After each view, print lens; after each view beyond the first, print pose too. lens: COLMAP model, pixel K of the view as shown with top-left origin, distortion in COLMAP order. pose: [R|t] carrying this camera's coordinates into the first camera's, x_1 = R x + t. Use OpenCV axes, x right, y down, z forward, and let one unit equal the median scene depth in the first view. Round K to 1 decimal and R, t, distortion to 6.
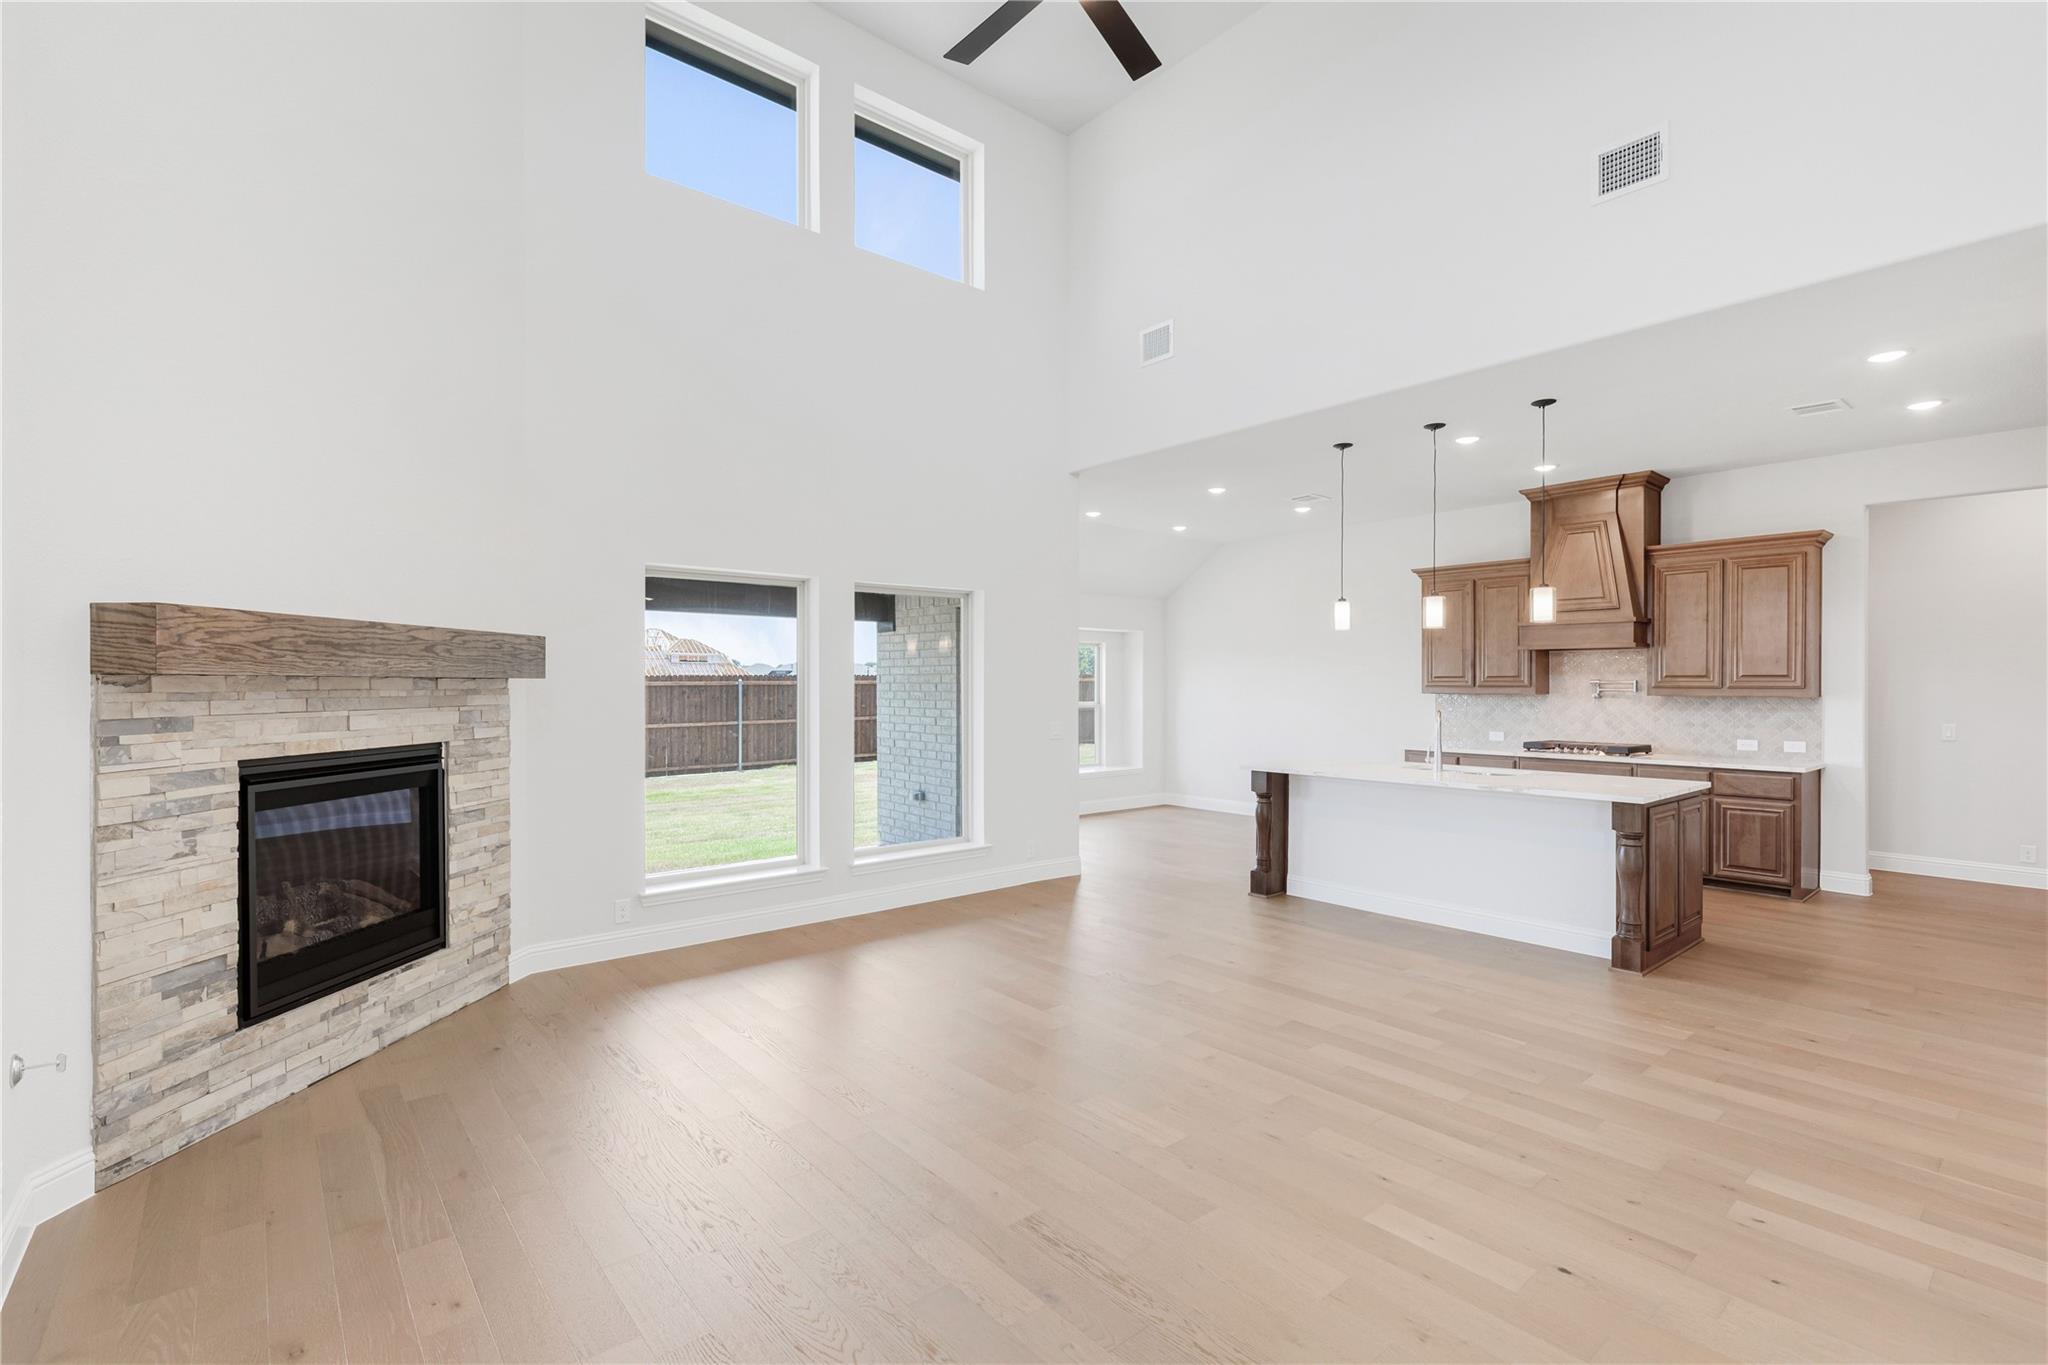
lens RADIAL K [[924.6, 0, 1026.8], [0, 924.6, 683.3], [0, 0, 1]] dist [0.001746, 0.001237]
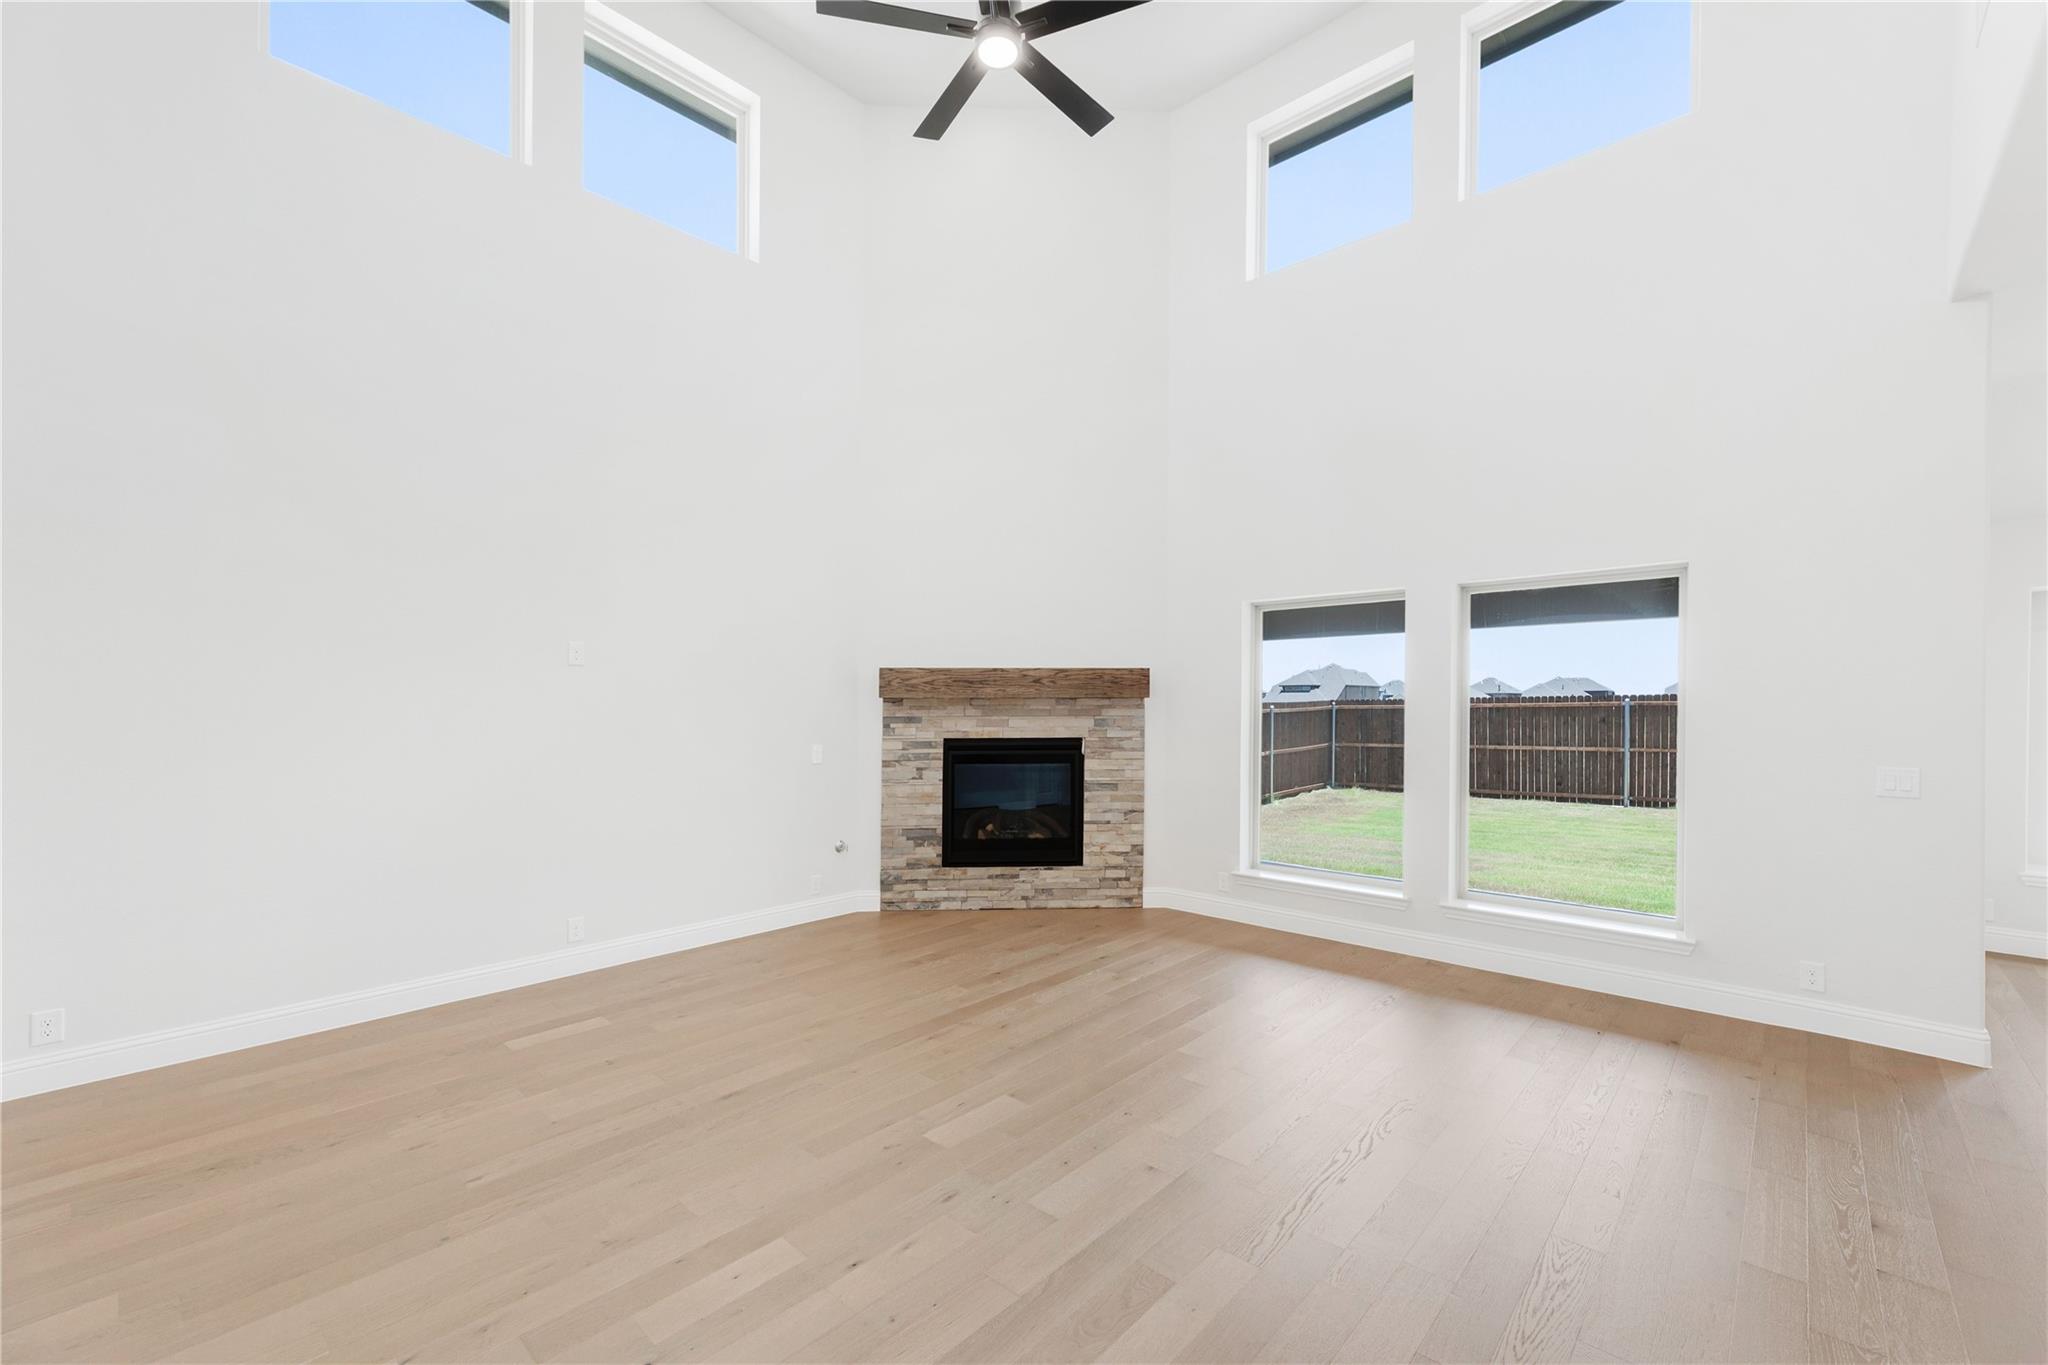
lens RADIAL K [[840.5, 0, 1024.5], [0, 840.5, 696.5], [0, 0, 1]] dist [0.016134, 0.000127]
pose [[0.131151, -0.008731, -0.991324, 0.871777], [0.000950, 0.999962, -0.008682, 0.004165], [0.991362, 0.000197, 0.131154, 0.759747]]
